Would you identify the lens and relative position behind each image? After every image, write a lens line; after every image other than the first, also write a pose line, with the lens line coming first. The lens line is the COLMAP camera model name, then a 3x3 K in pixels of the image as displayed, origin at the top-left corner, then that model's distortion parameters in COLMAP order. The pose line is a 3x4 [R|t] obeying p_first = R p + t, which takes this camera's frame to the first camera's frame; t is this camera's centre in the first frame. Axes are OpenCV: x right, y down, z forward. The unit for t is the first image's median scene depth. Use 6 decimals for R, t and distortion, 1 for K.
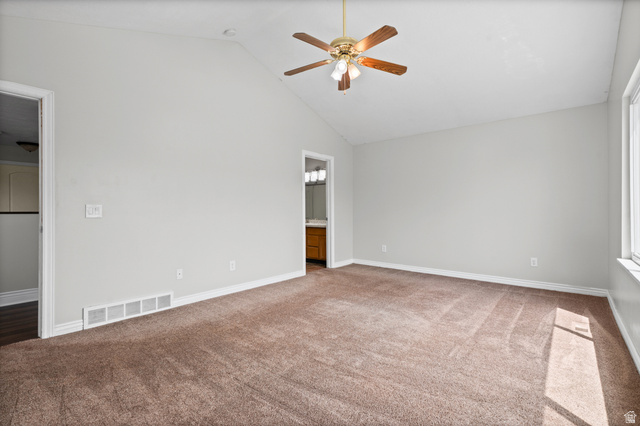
lens RADIAL K [[291.4, 0, 321.9], [0, 291.4, 211.1], [0, 0, 1]] dist [0.003145, -0.001057]
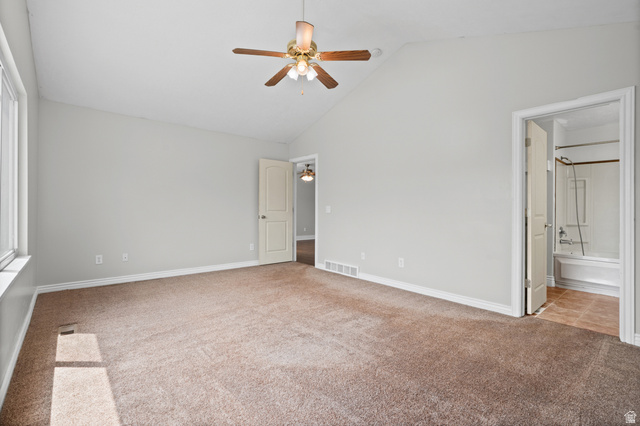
lens RADIAL K [[291.4, 0, 321.7], [0, 291.4, 211.0], [0, 0, 1]] dist [0.003145, -0.001057]
pose [[-0.161231, 0.008762, -0.986878, 1.019007], [0.000441, 0.999961, 0.008806, -0.009636], [0.986917, 0.000985, -0.161229, 1.175265]]
